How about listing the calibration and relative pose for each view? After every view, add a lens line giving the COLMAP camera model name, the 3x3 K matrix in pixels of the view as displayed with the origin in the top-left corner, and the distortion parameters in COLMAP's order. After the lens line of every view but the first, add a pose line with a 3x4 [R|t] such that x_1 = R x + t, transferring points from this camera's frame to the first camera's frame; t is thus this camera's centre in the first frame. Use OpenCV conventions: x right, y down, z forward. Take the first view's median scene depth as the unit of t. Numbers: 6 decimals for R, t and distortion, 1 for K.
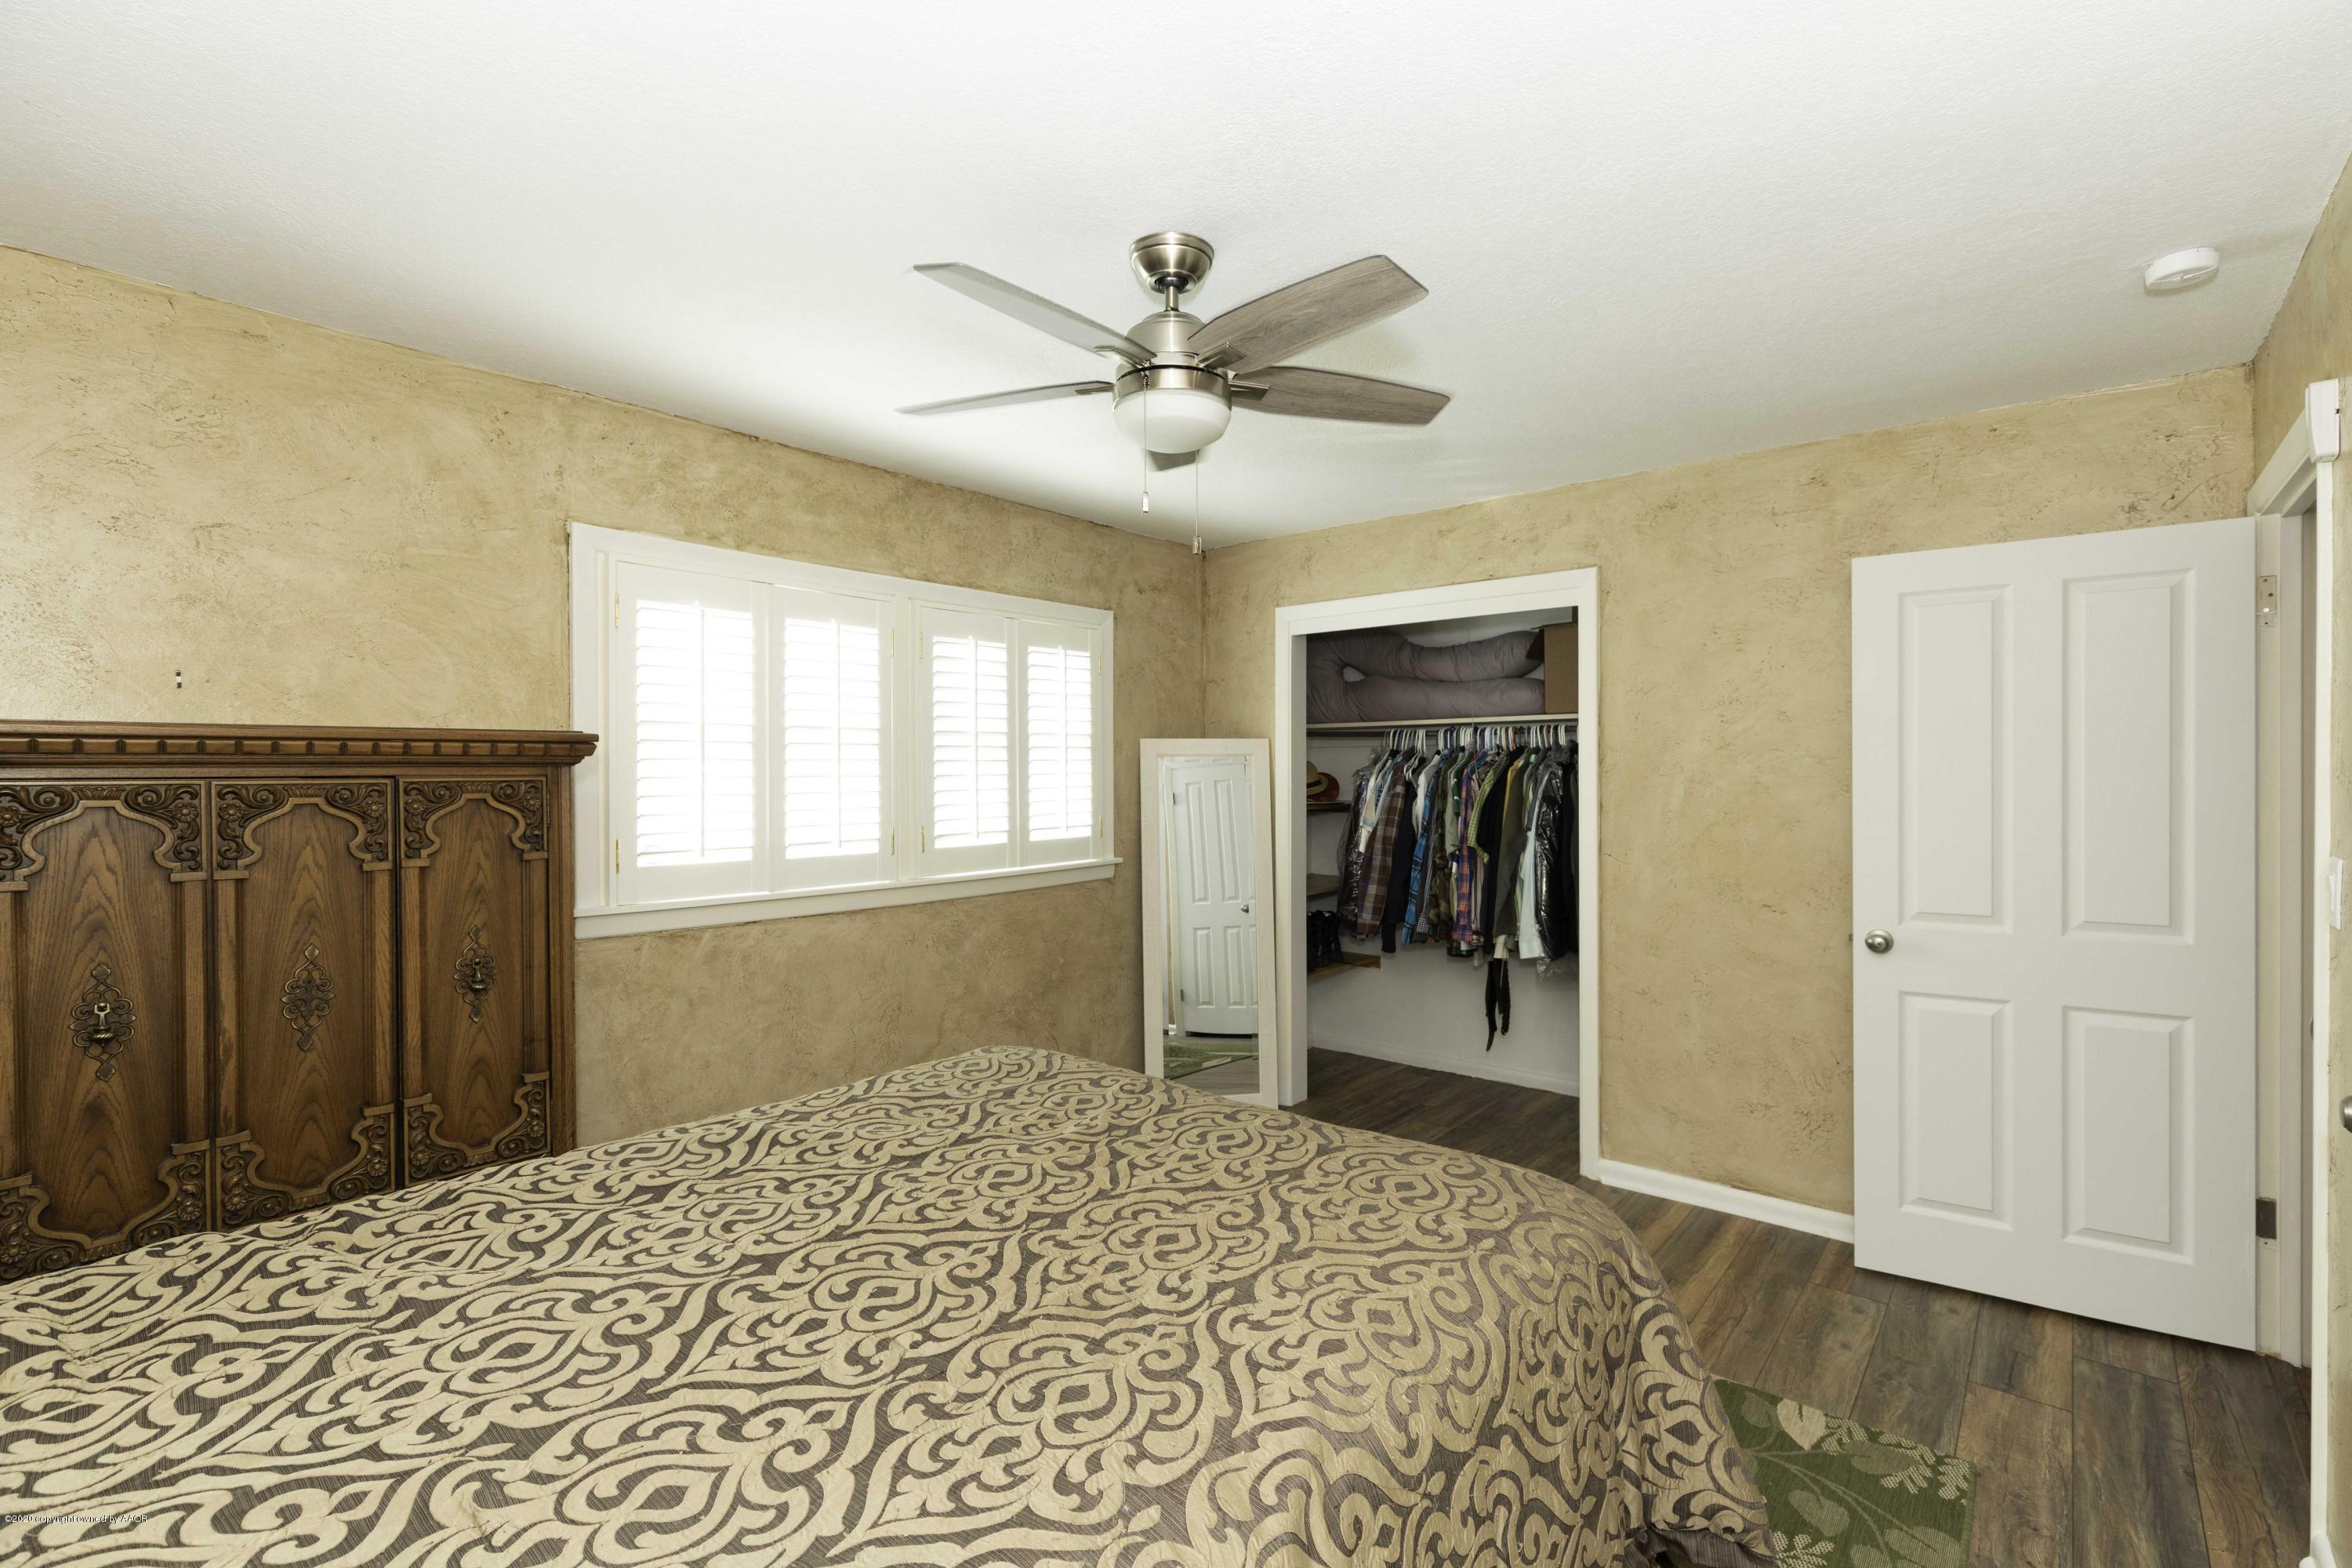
lens RADIAL K [[1062.8, 0, 1172.7], [0, 1062.8, 781.3], [0, 0, 1]] dist [0.004710, -0.001162]
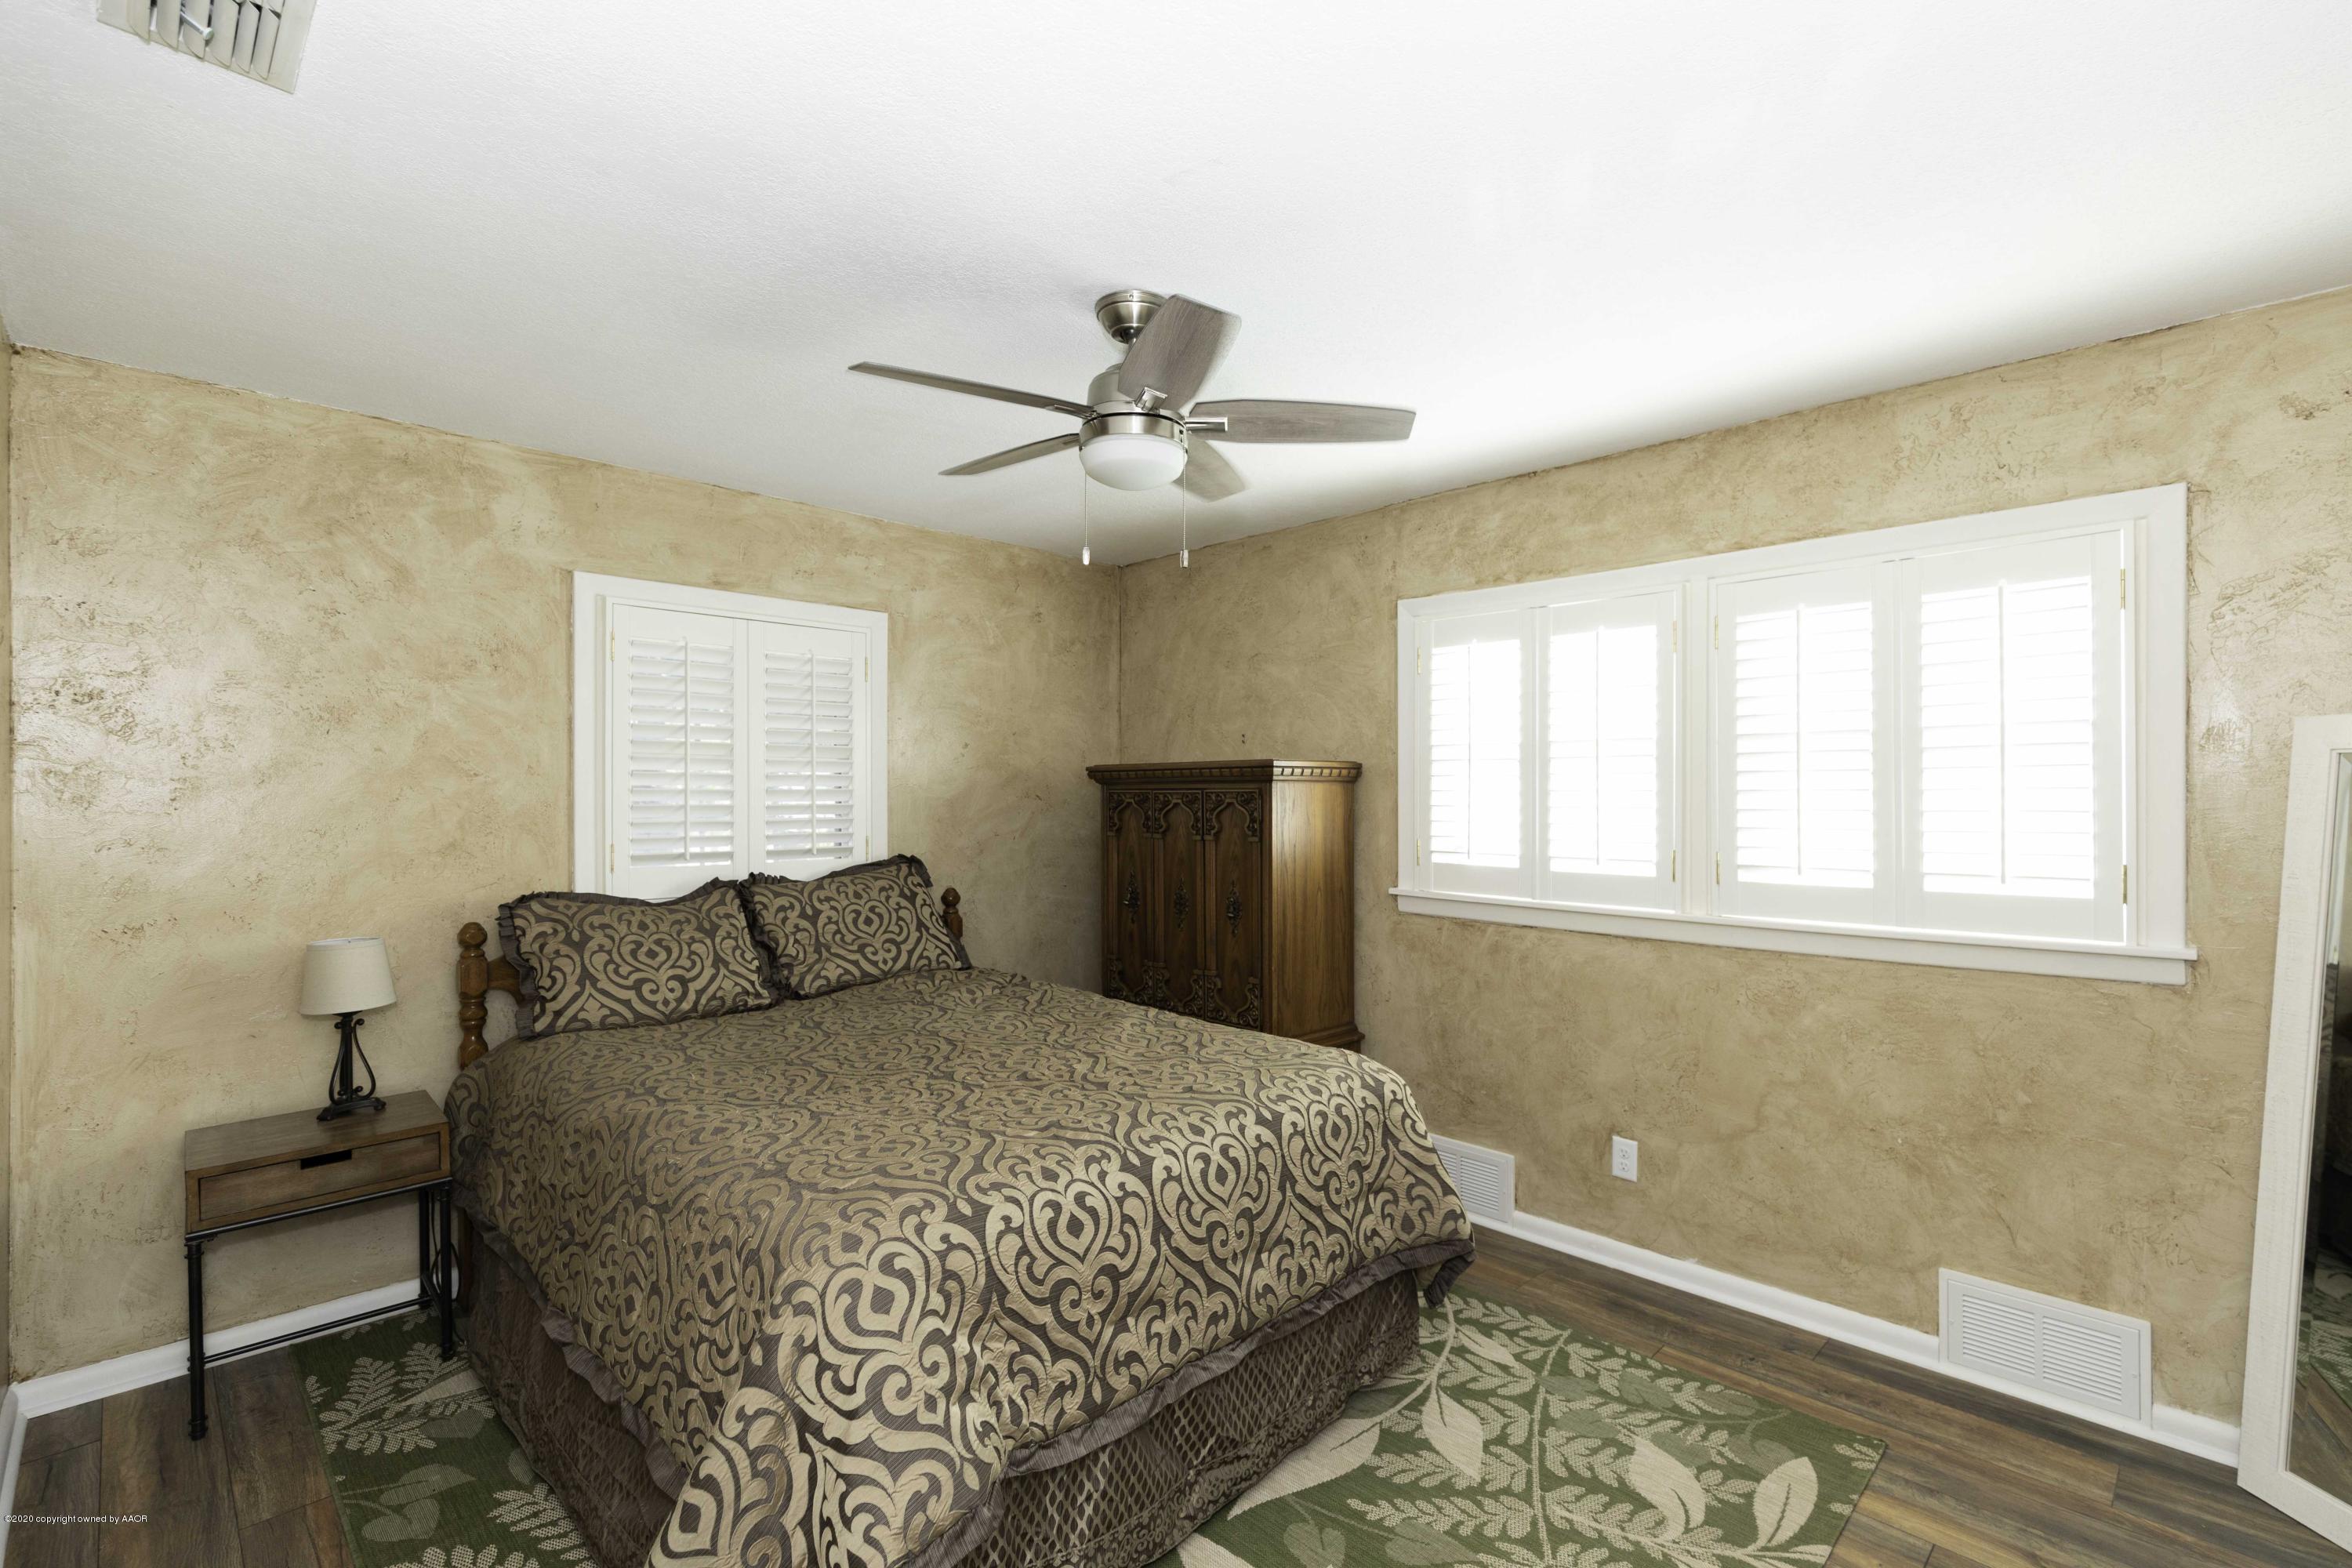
lens RADIAL K [[1062.8, 0, 1172.7], [0, 1062.8, 781.3], [0, 0, 1]] dist [0.004710, -0.001162]
pose [[-0.096929, 0.000914, -0.995291, 0.543380], [-0.003510, 0.999993, 0.001261, -0.010723], [0.995285, 0.003615, -0.096925, 0.574171]]
